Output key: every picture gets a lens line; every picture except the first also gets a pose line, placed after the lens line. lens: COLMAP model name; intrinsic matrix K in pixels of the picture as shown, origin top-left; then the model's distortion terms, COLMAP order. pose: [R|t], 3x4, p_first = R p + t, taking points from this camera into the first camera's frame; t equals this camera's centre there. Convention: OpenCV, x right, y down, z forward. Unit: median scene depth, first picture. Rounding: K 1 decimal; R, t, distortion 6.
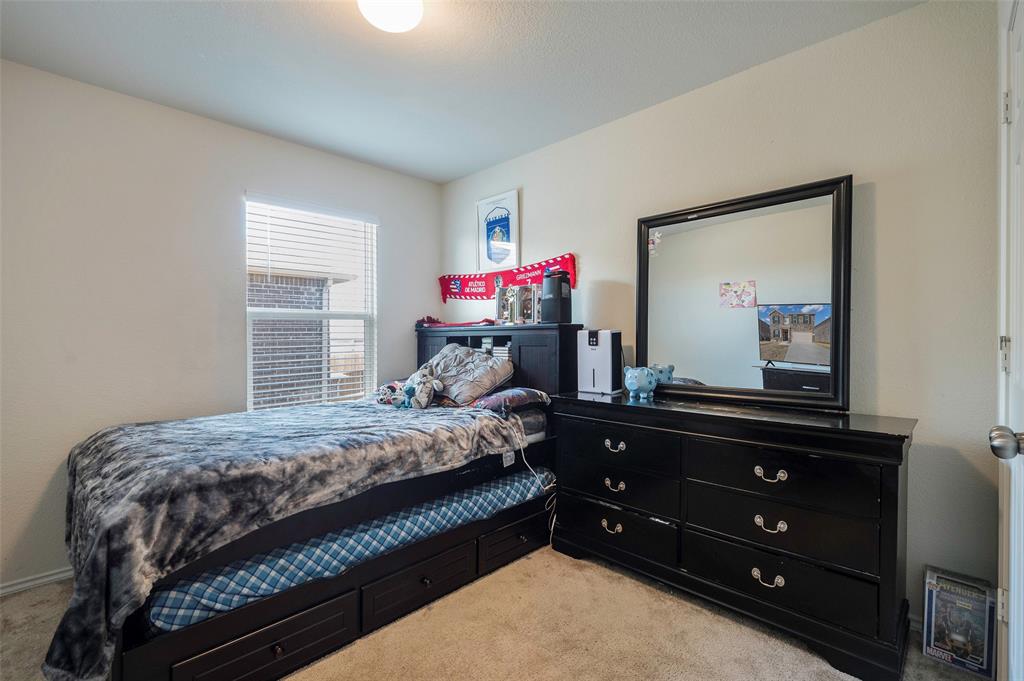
lens RADIAL K [[452.3, 0, 511.6], [0, 452.3, 342.2], [0, 0, 1]] dist [0.000483, -0.000145]
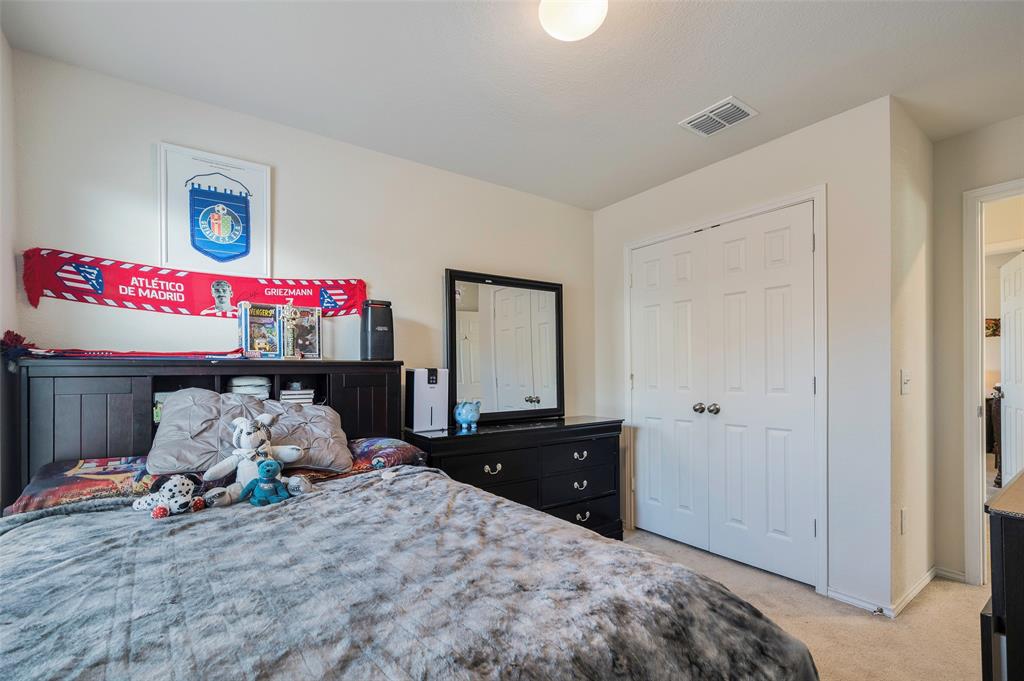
lens RADIAL K [[452.3, 0, 509.7], [0, 452.3, 379.6], [0, 0, 1]] dist [0.000483, -0.000145]
pose [[0.193161, -0.013926, 0.981068, -0.611440], [0.016444, 0.999805, 0.010955, -0.007632], [-0.981029, 0.014017, 0.193352, 0.498975]]
